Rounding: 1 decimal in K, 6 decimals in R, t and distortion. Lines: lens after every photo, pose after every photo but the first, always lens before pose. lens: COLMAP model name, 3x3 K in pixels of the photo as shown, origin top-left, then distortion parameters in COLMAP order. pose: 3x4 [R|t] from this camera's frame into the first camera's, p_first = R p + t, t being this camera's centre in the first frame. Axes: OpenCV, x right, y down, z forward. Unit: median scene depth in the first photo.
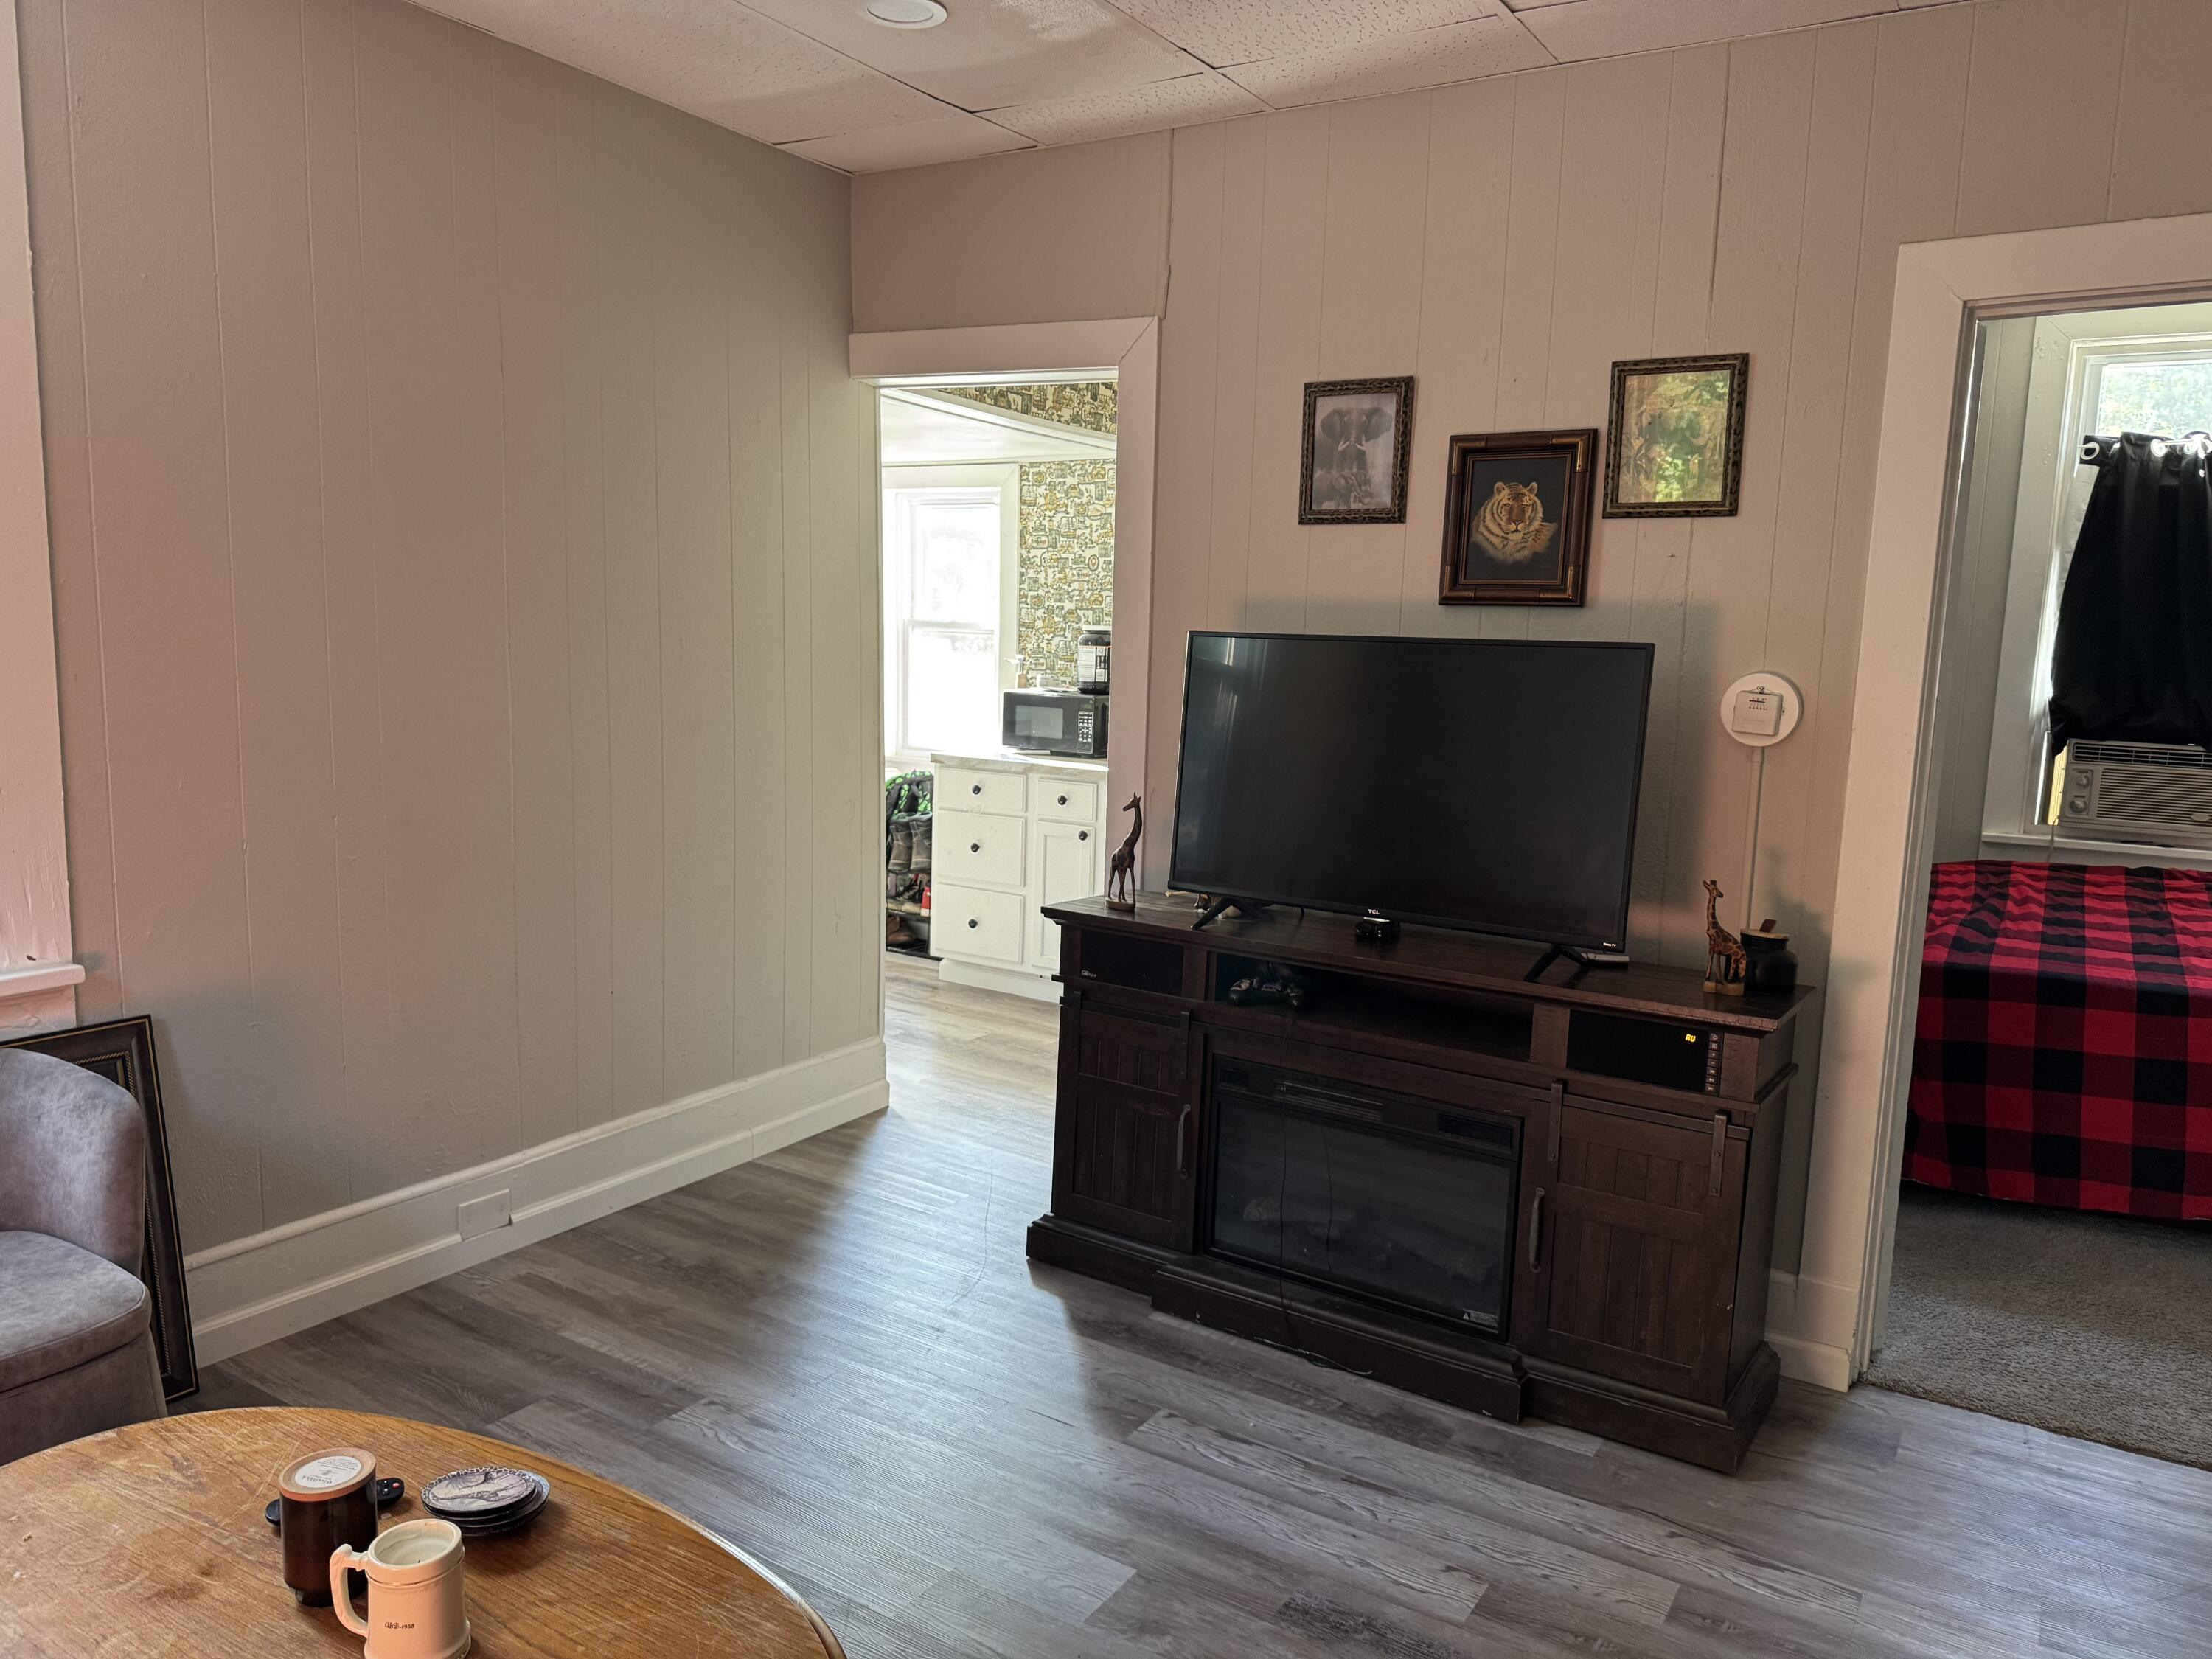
lens RADIAL K [[1553.0, 0, 1106.0], [0, 1553.0, 829.5], [0, 0, 1]] dist [-0.005643, -0.007788]
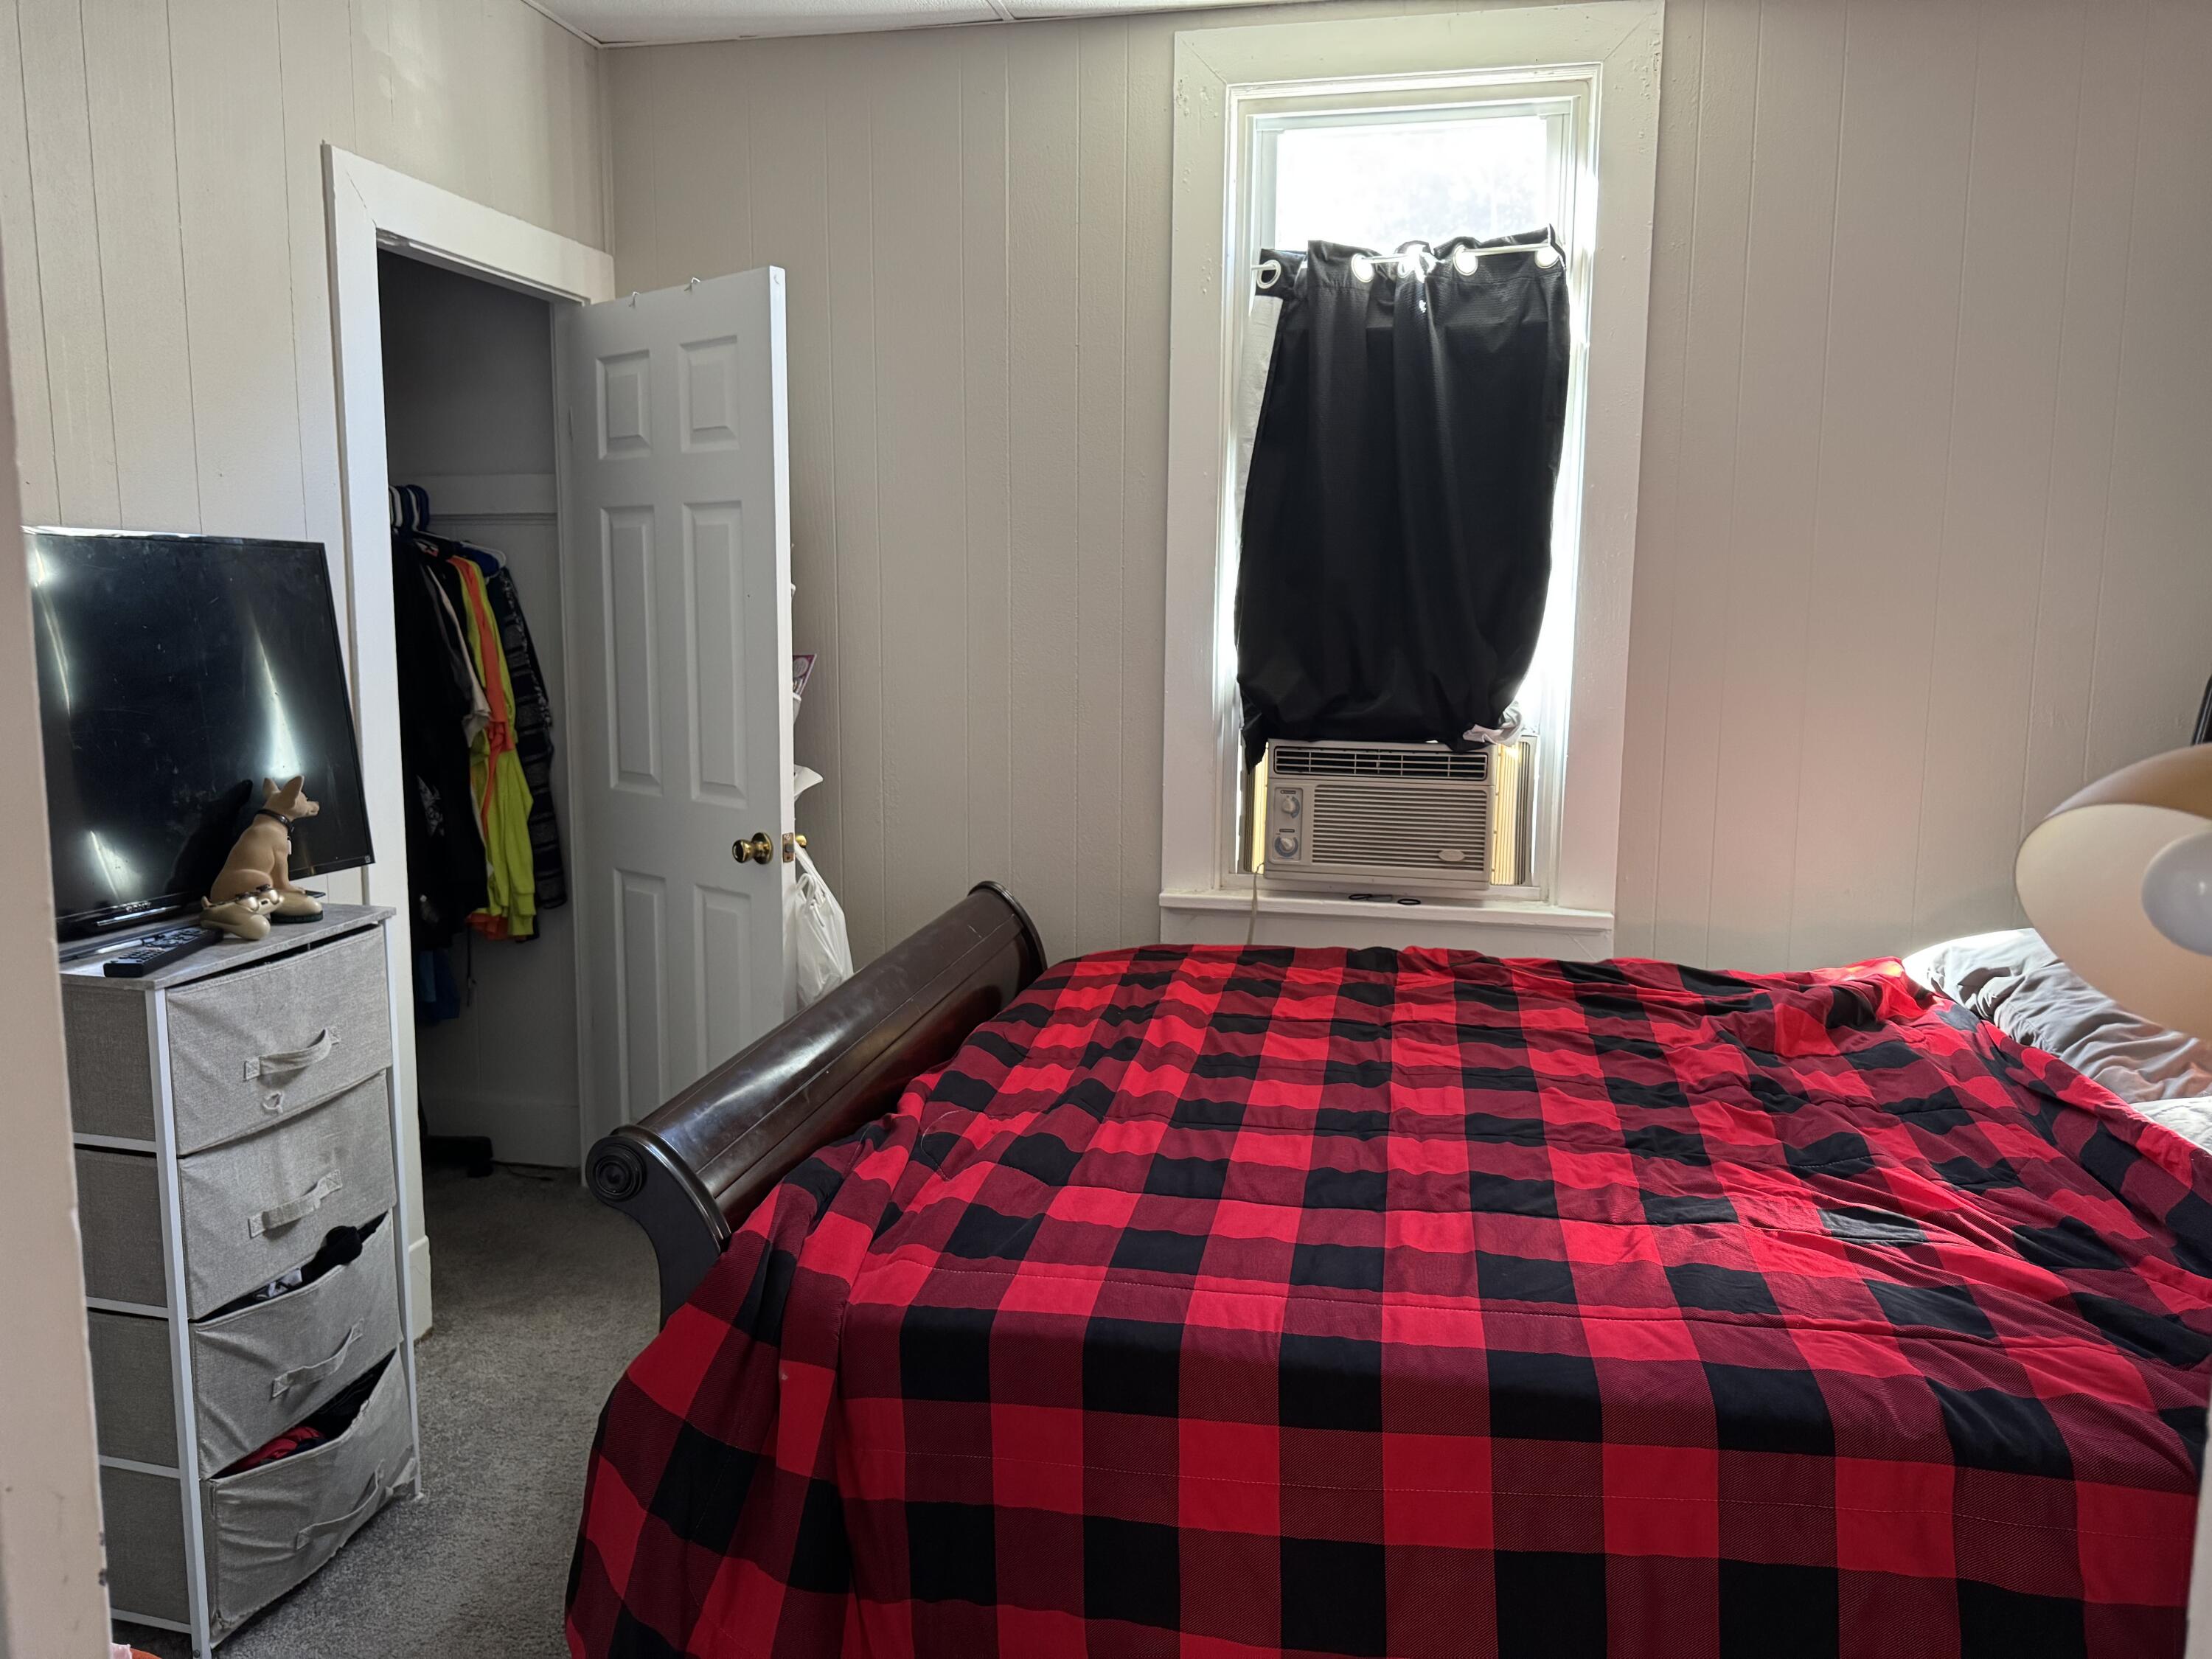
lens RADIAL K [[1545.7, 0, 1106.0], [0, 1545.7, 829.5], [0, 0, 1]] dist [0.013240, 0.002102]
pose [[0.936141, -0.066419, 0.345296, 0.345013], [0.062602, 0.997791, 0.022207, -0.040314], [-0.346008, 0.000828, 0.938231, 0.438677]]
